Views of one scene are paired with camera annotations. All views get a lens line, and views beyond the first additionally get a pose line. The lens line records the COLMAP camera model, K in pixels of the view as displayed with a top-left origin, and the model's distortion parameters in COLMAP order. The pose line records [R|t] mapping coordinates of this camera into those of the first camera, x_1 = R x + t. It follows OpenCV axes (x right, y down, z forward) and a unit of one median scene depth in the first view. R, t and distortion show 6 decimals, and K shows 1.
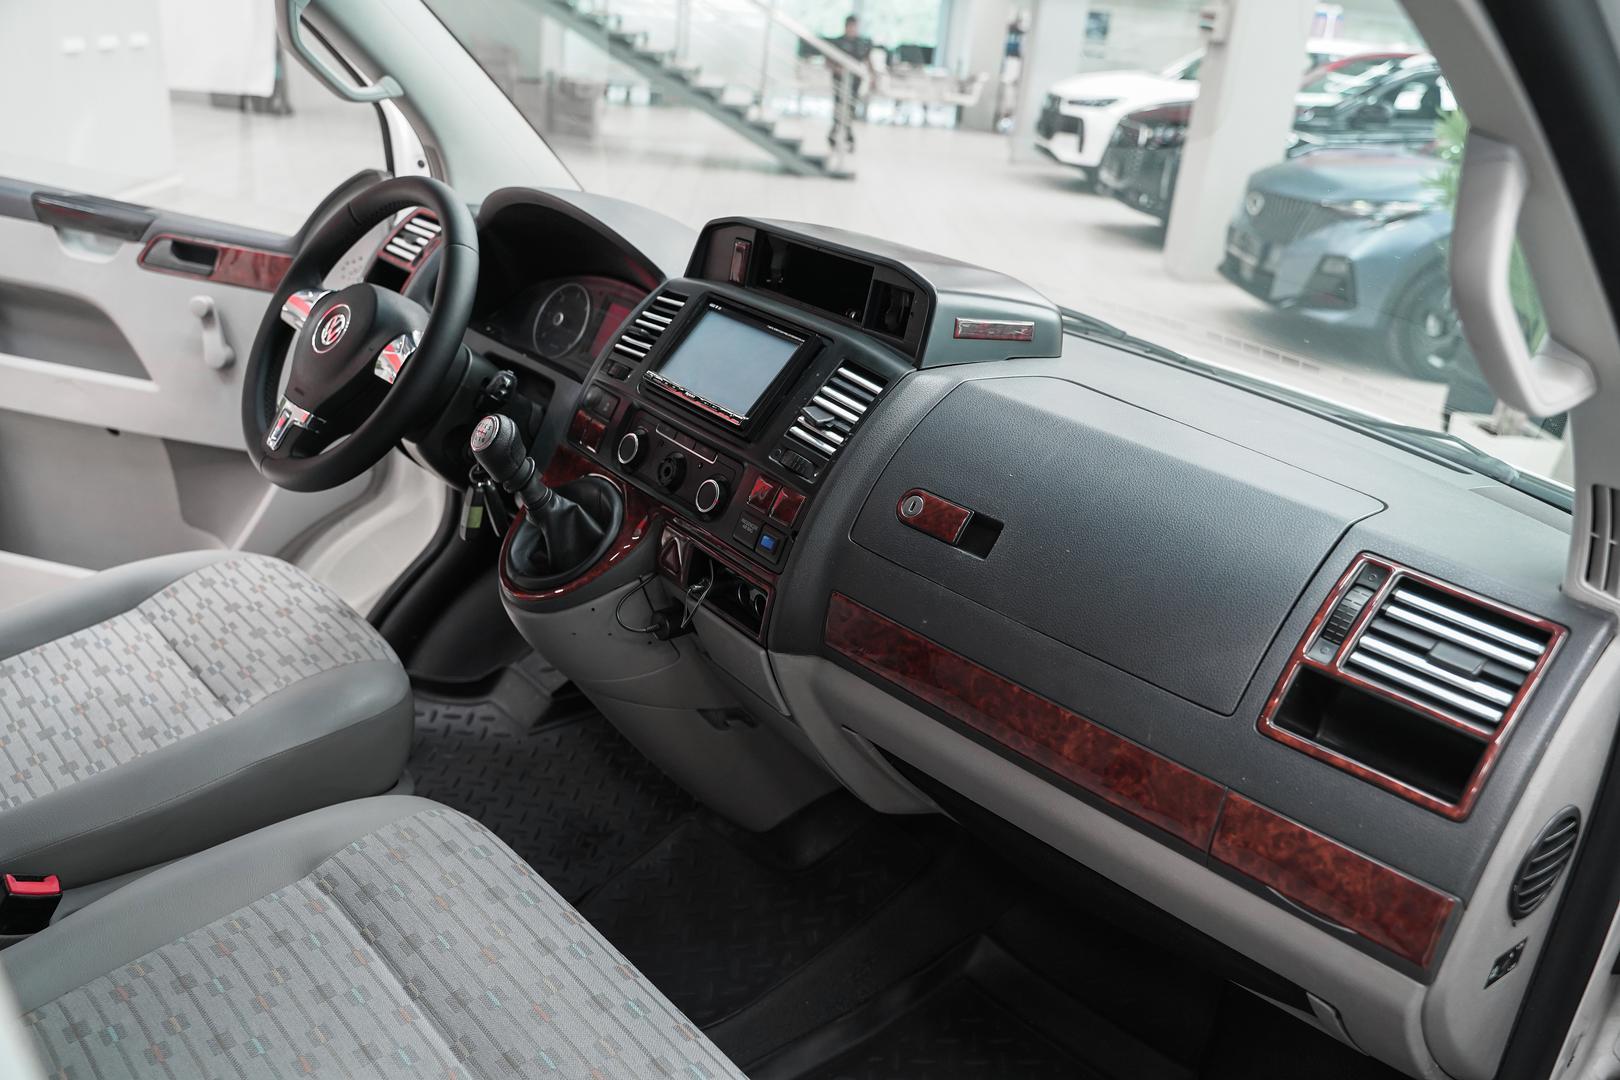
lens RADIAL K [[1273.7, 0, 810.5], [0, 1273.7, 553.4], [0, 0, 1]] dist [-0.004167, 0.003313]
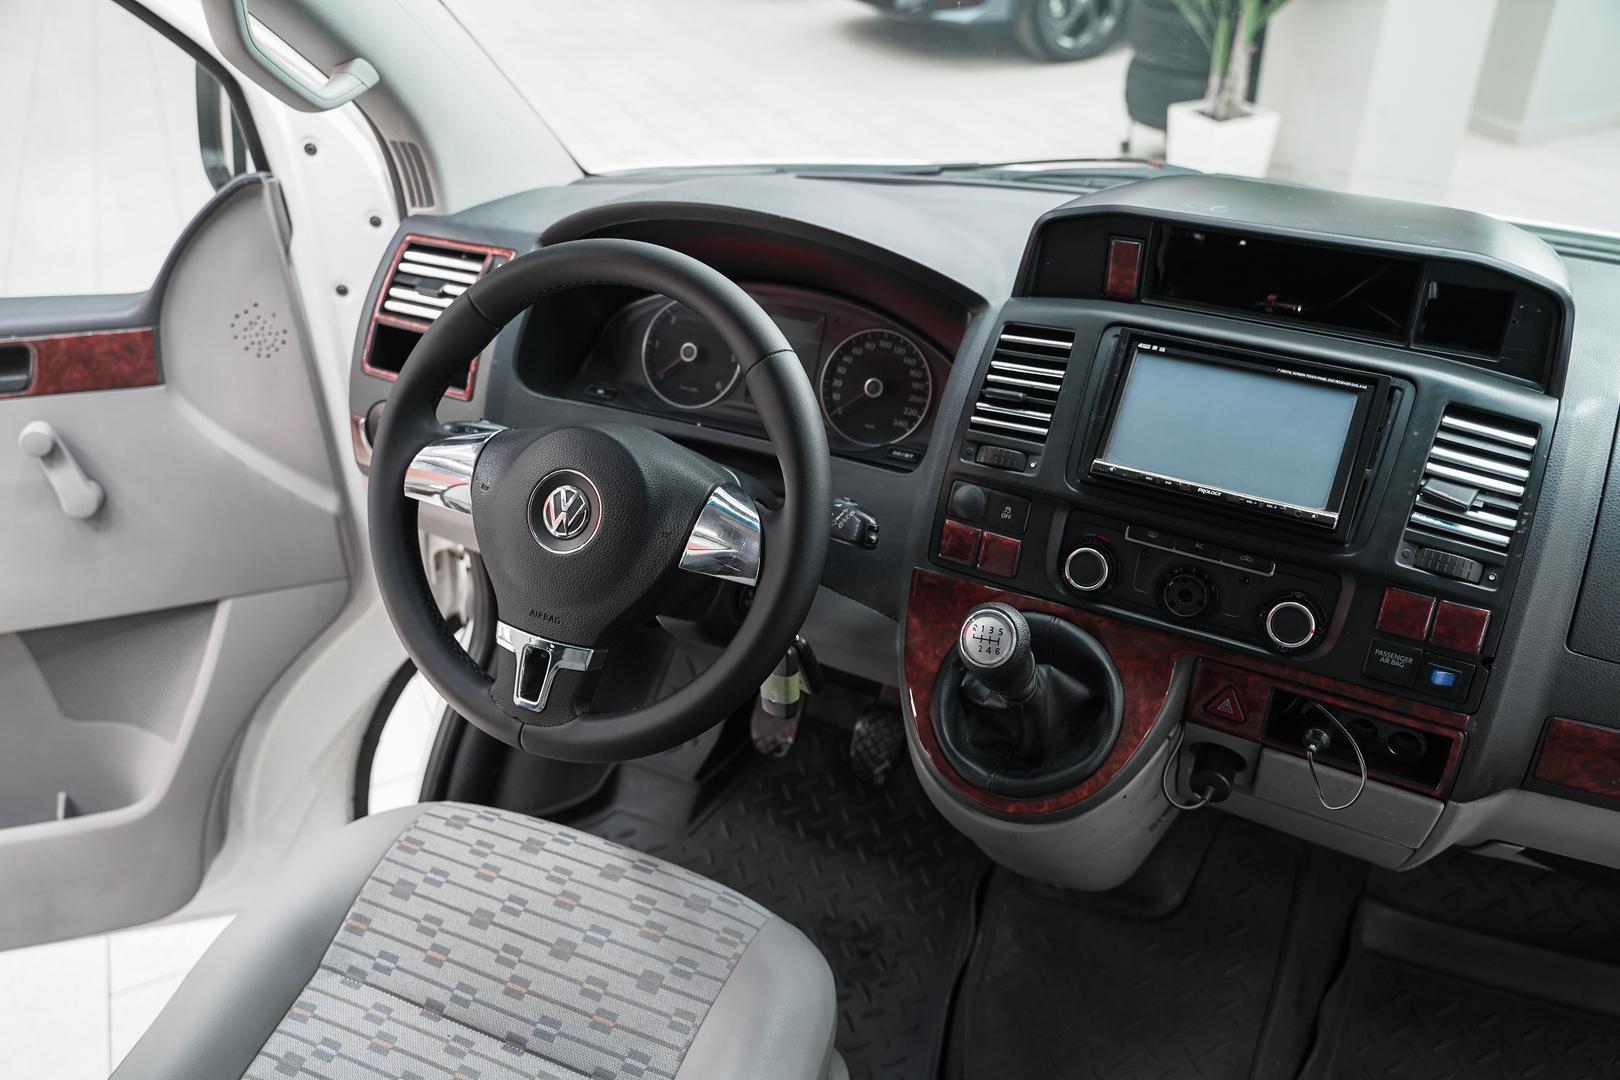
lens RADIAL K [[1273.7, 0, 799.7], [0, 1273.7, 534.6], [0, 0, 1]] dist [-0.004167, 0.003313]
pose [[0.911021, -0.306614, 0.275733, -0.458881], [0.248737, 0.941932, 0.225597, -0.288247], [-0.328893, -0.136939, 0.934386, 0.355293]]
